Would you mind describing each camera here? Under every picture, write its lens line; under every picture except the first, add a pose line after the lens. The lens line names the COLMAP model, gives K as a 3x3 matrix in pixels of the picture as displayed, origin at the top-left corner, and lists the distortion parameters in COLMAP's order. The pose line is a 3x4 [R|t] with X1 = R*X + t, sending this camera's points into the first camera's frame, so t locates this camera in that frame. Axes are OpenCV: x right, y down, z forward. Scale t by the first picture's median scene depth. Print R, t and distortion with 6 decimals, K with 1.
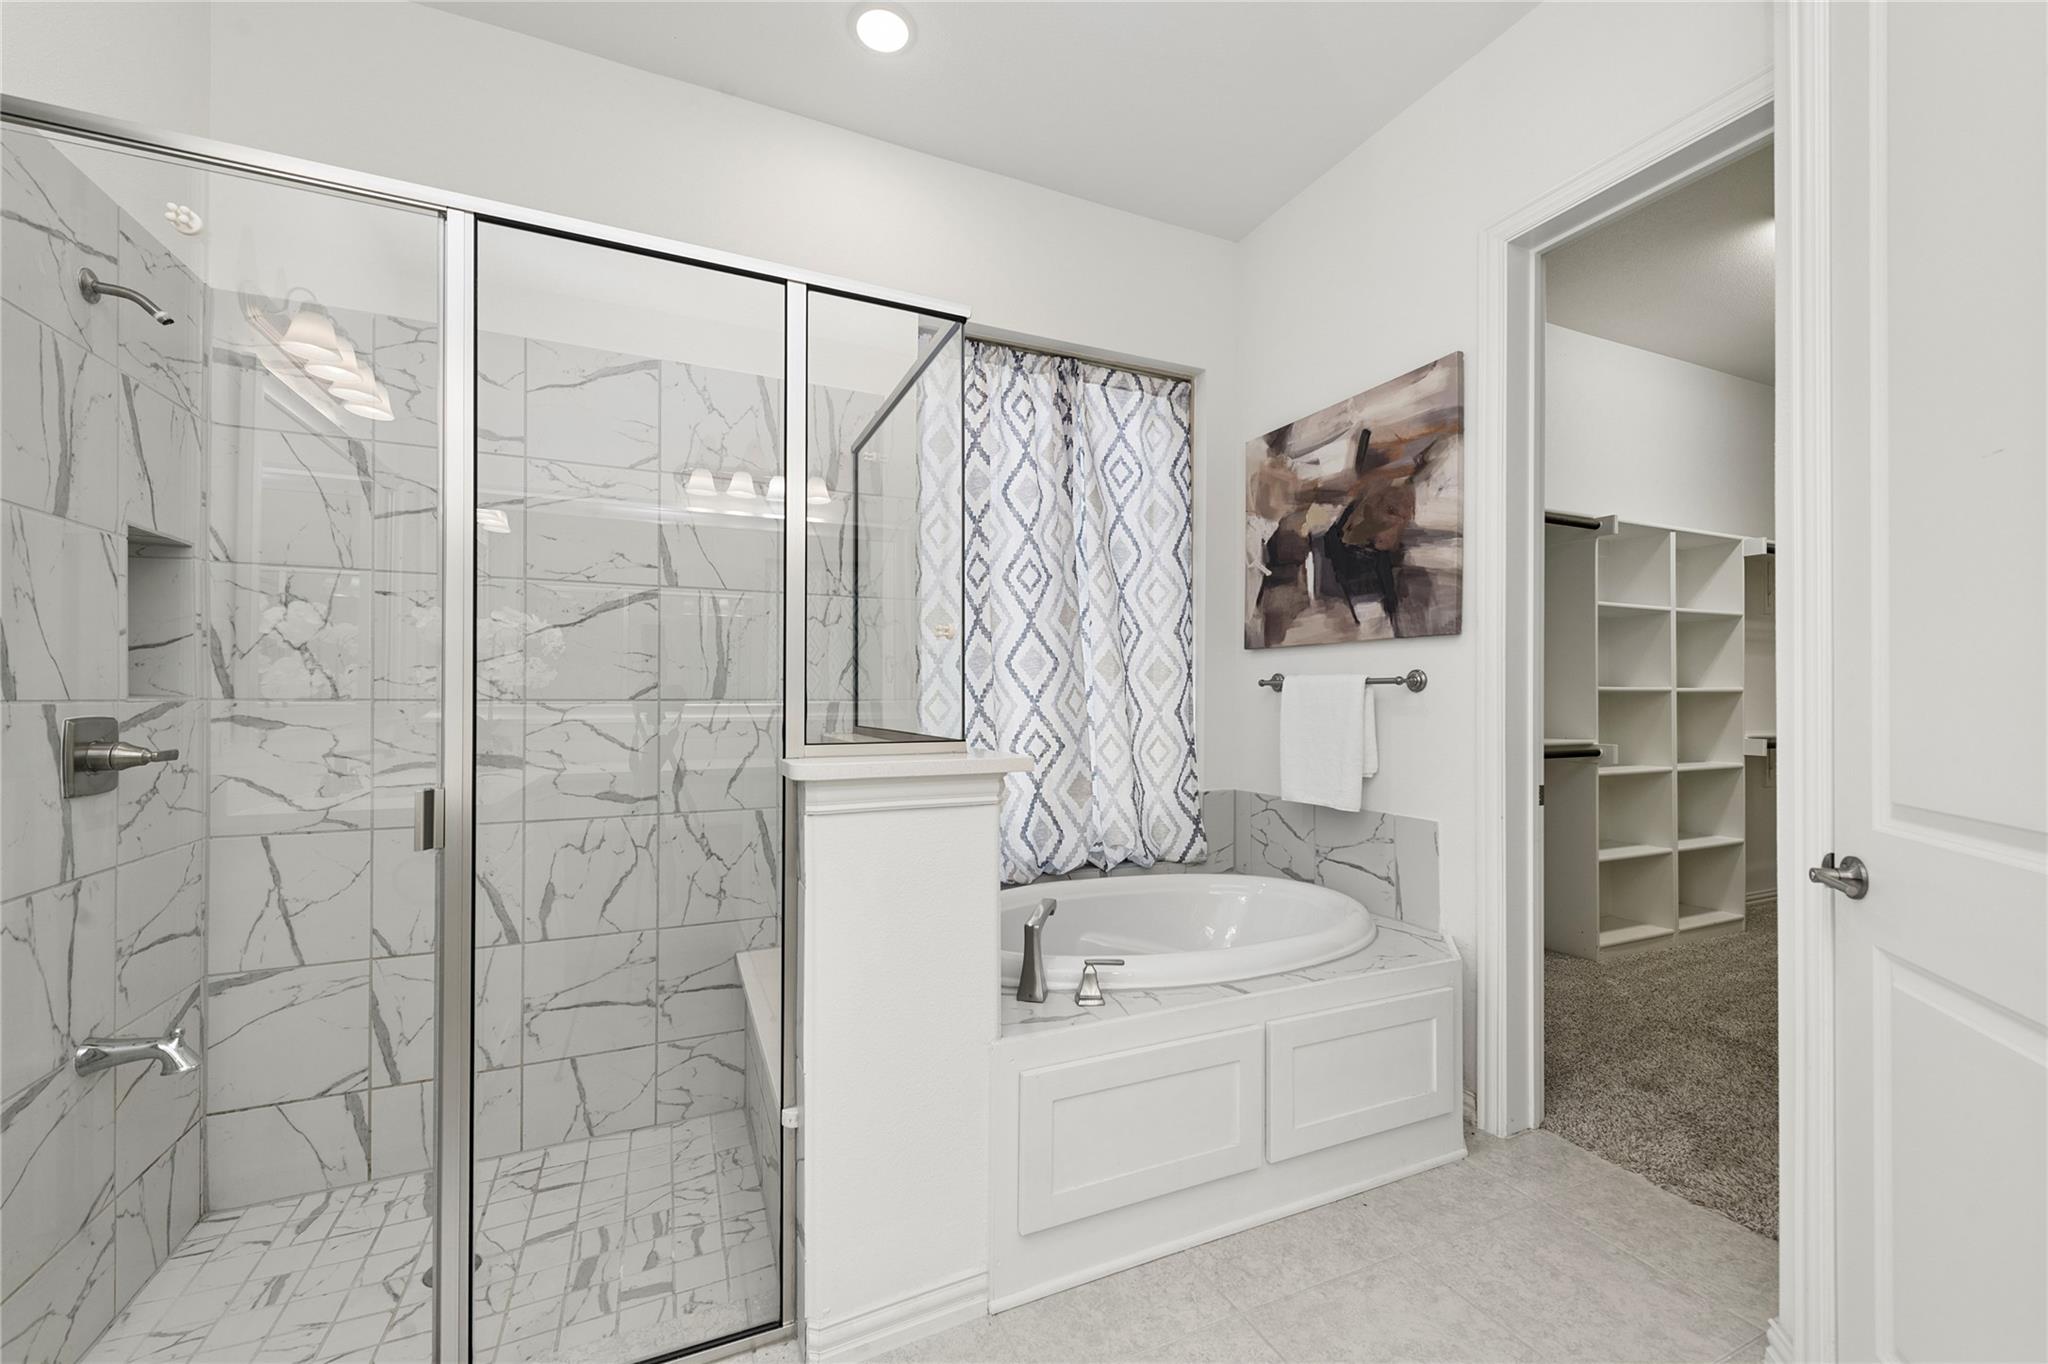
lens RADIAL K [[801.7, 0, 1011.6], [0, 801.7, 694.5], [0, 0, 1]] dist [0.013920, -0.002277]
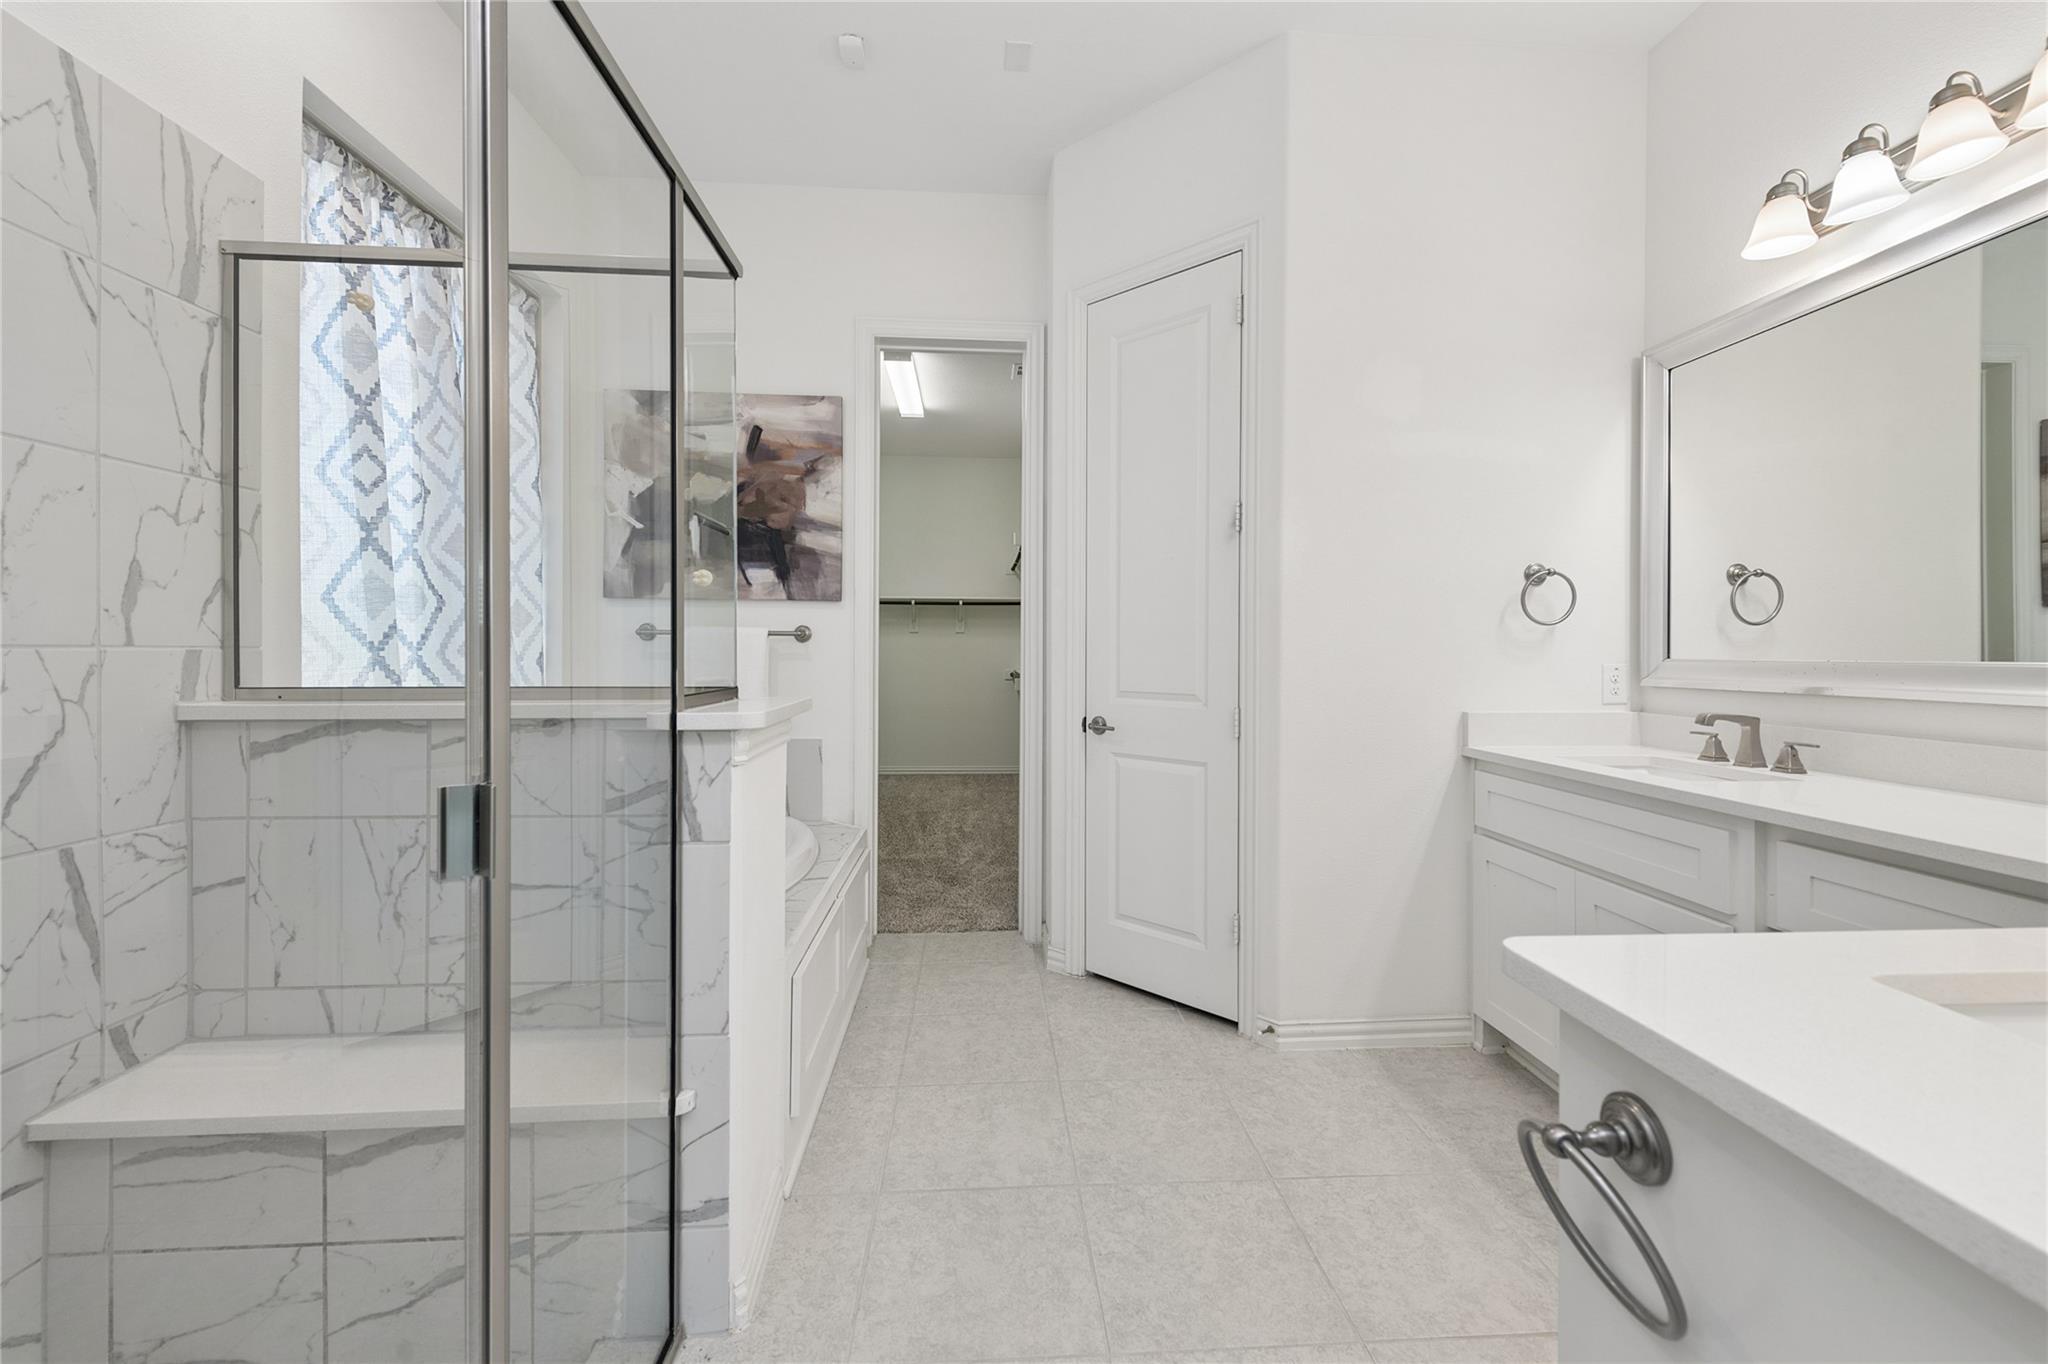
lens RADIAL K [[801.7, 0, 1058.7], [0, 801.7, 647.4], [0, 0, 1]] dist [0.013920, -0.002277]
pose [[0.334421, 0.002671, 0.942420, -0.547920], [-0.007522, 0.999972, -0.000165, 0.001957], [-0.942394, -0.007034, 0.334432, 0.162178]]
